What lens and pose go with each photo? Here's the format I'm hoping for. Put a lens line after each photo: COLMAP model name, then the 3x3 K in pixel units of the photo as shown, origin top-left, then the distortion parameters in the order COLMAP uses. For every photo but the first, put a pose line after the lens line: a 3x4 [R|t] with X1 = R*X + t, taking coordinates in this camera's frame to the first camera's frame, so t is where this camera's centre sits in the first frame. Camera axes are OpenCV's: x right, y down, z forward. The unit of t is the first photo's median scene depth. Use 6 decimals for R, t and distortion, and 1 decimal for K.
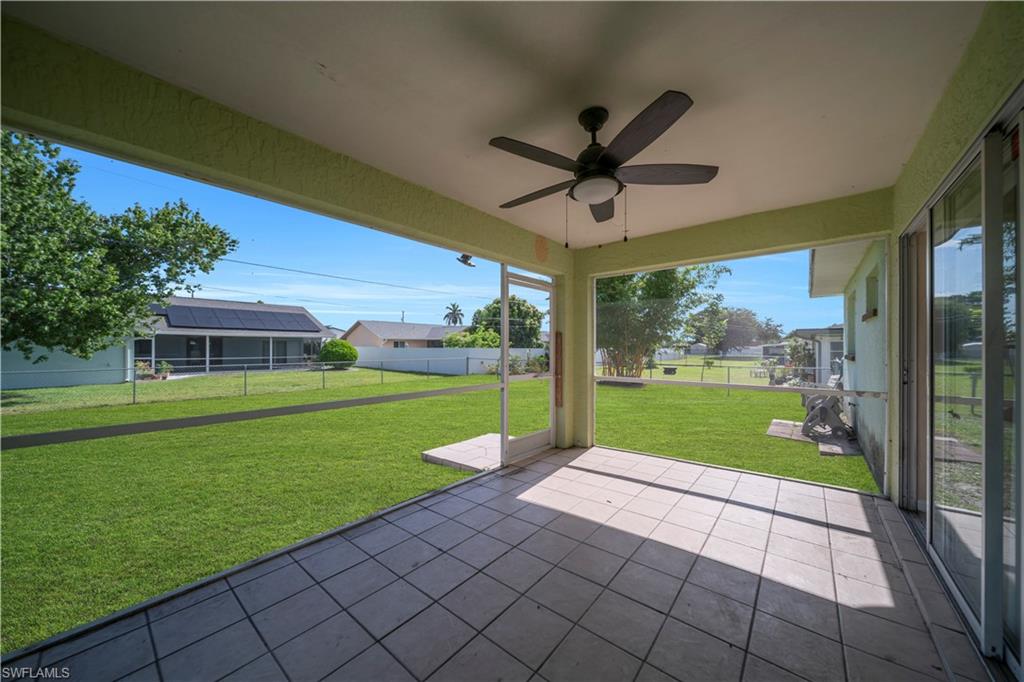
lens RADIAL K [[353.7, 0, 516.2], [0, 353.7, 348.8], [0, 0, 1]] dist [0.000127, -0.000126]
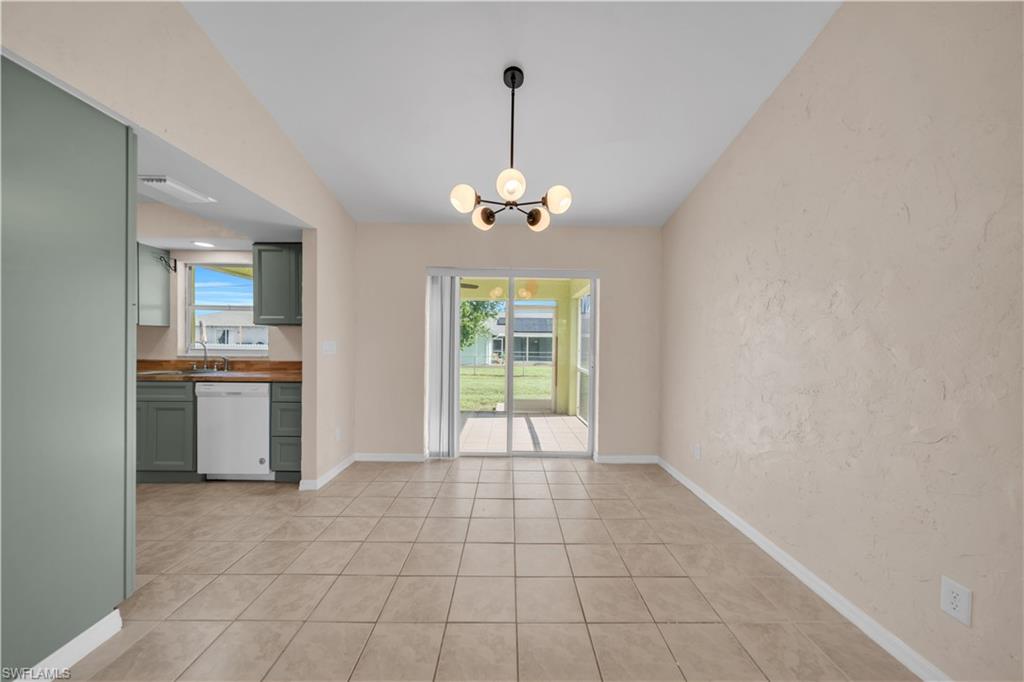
lens RADIAL K [[353.7, 0, 517.0], [0, 353.7, 346.3], [0, 0, 1]] dist [0.000127, -0.000126]
pose [[0.650767, 0.010494, -0.759205, 1.154461], [-0.012464, 0.999917, 0.003138, -0.007842], [0.759175, 0.007421, 0.650844, -0.112369]]
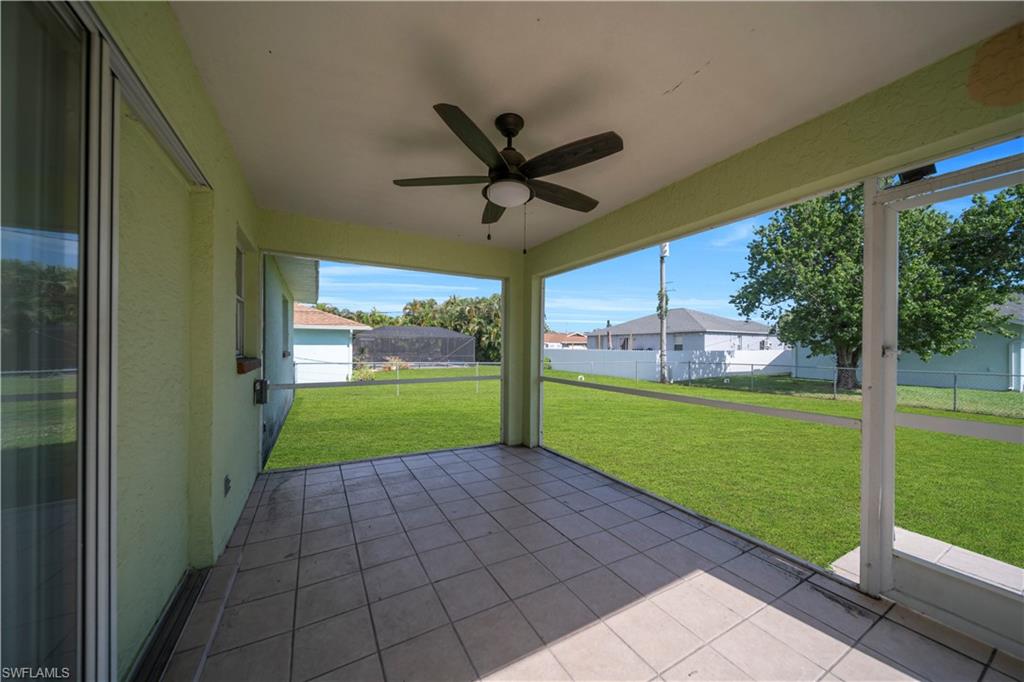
lens RADIAL K [[353.7, 0, 515.5], [0, 353.7, 346.5], [0, 0, 1]] dist [0.000127, -0.000126]
pose [[-0.359887, -0.004947, -0.932983, 0.509551], [-0.009736, 0.999951, -0.001547, -0.004549], [0.932945, 0.008527, -0.359918, 0.602382]]
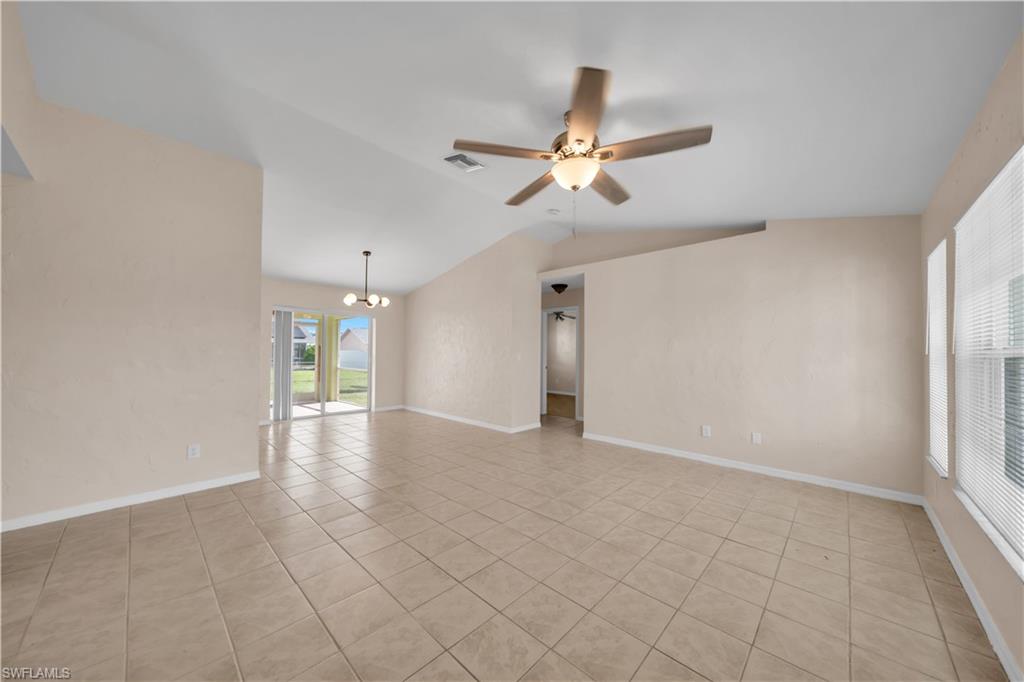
lens RADIAL K [[353.7, 0, 516.2], [0, 353.7, 348.2], [0, 0, 1]] dist [0.000127, -0.000126]
pose [[0.997999, 0.006414, -0.062902, 1.397672], [-0.007300, 0.999877, -0.013870, -0.010707], [0.062806, 0.014302, 0.997923, -0.996574]]
